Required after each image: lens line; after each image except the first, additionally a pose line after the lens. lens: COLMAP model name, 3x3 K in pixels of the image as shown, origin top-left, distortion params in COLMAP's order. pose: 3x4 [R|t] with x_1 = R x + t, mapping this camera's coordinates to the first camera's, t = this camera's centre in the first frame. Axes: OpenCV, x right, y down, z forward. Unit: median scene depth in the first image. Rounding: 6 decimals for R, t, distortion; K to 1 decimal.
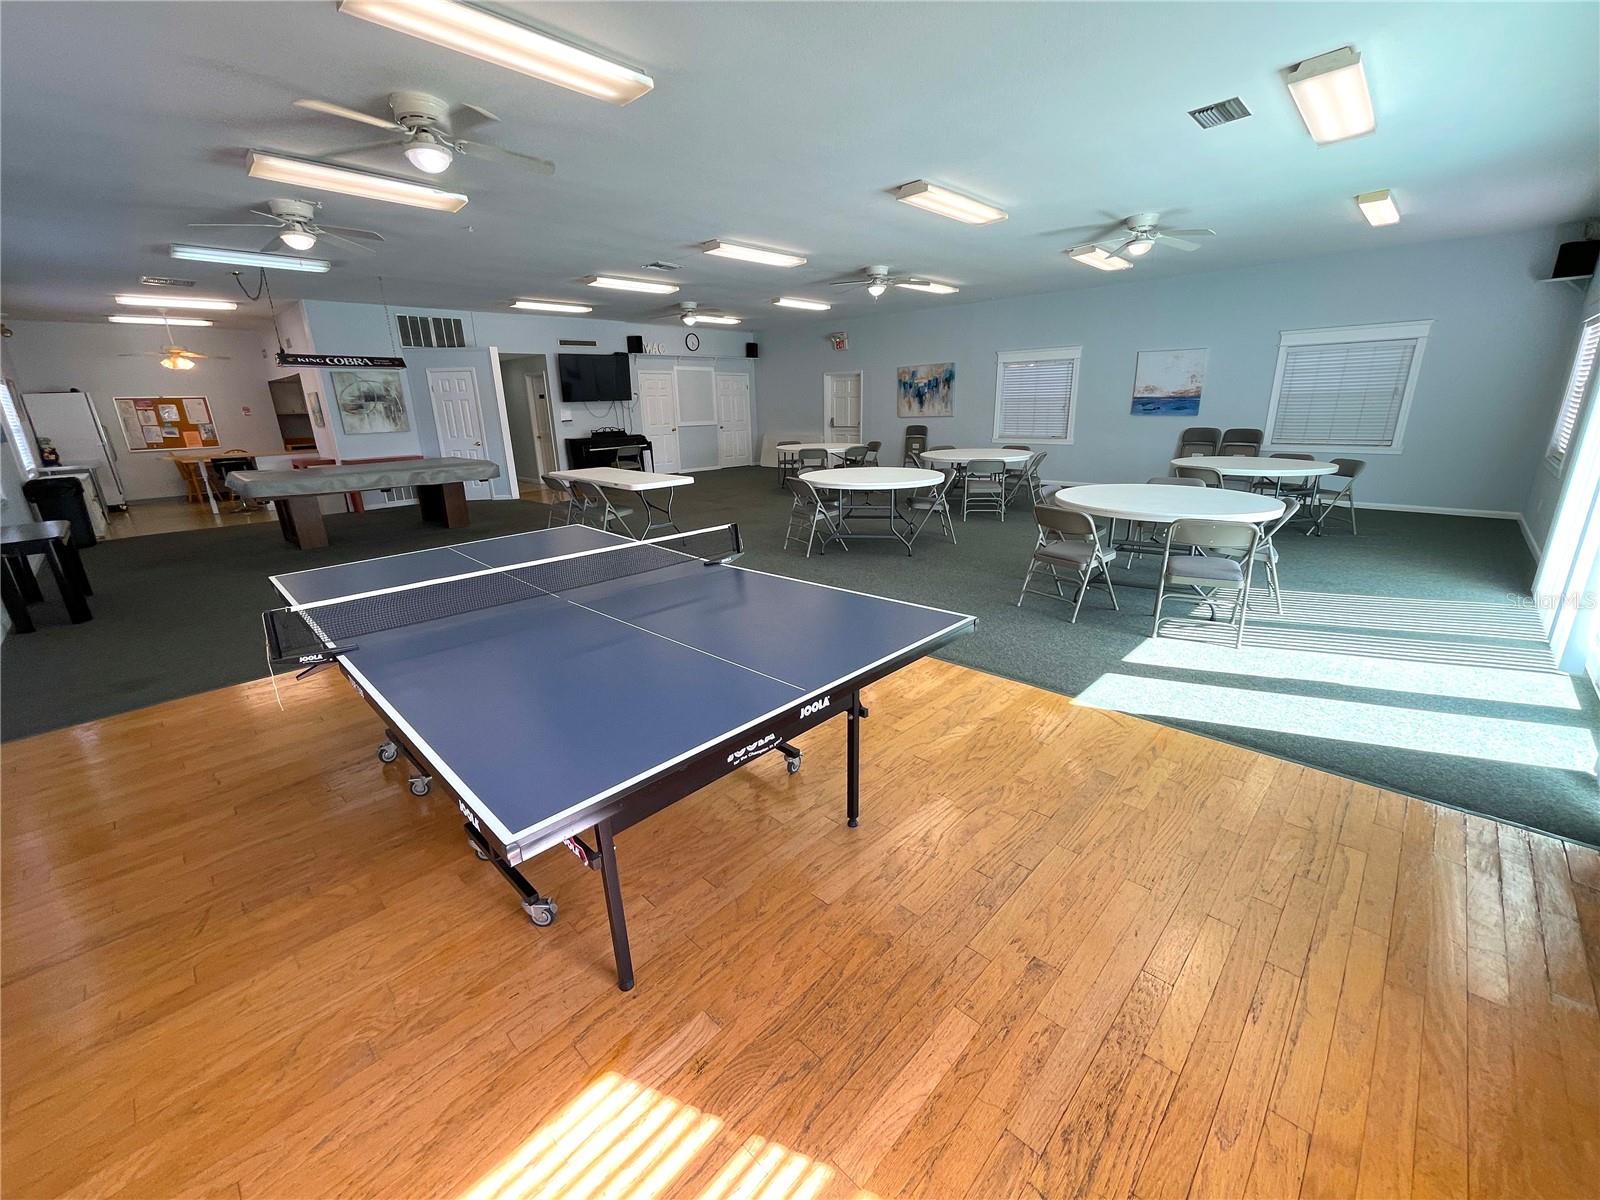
lens RADIAL K [[642.6, 0, 800.9], [0, 642.6, 603.0], [0, 0, 1]] dist [-0.002834, 0.000090]
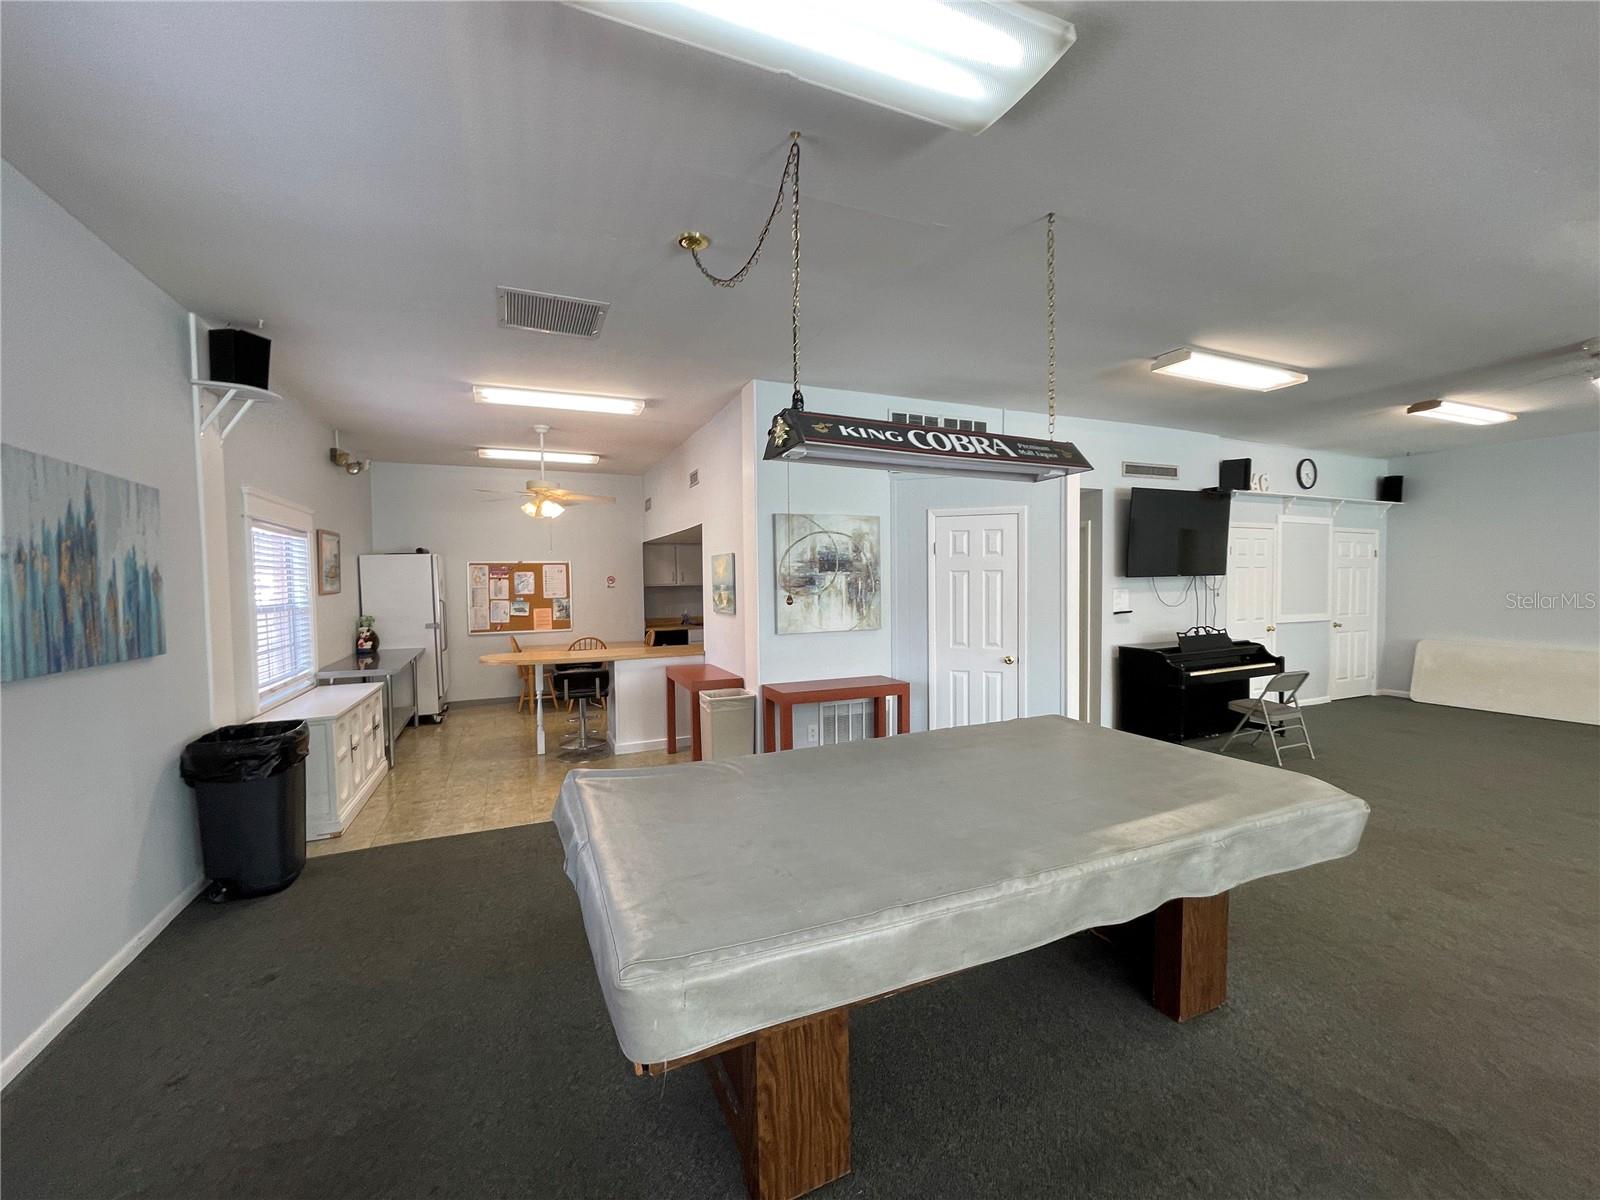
lens RADIAL K [[642.6, 0, 803.6], [0, 642.6, 598.6], [0, 0, 1]] dist [-0.002834, 0.000090]
pose [[0.928700, 0.027680, -0.369797, -0.409231], [-0.122063, 0.964458, -0.234355, -0.142391], [0.350167, 0.262784, 0.899070, 0.445721]]
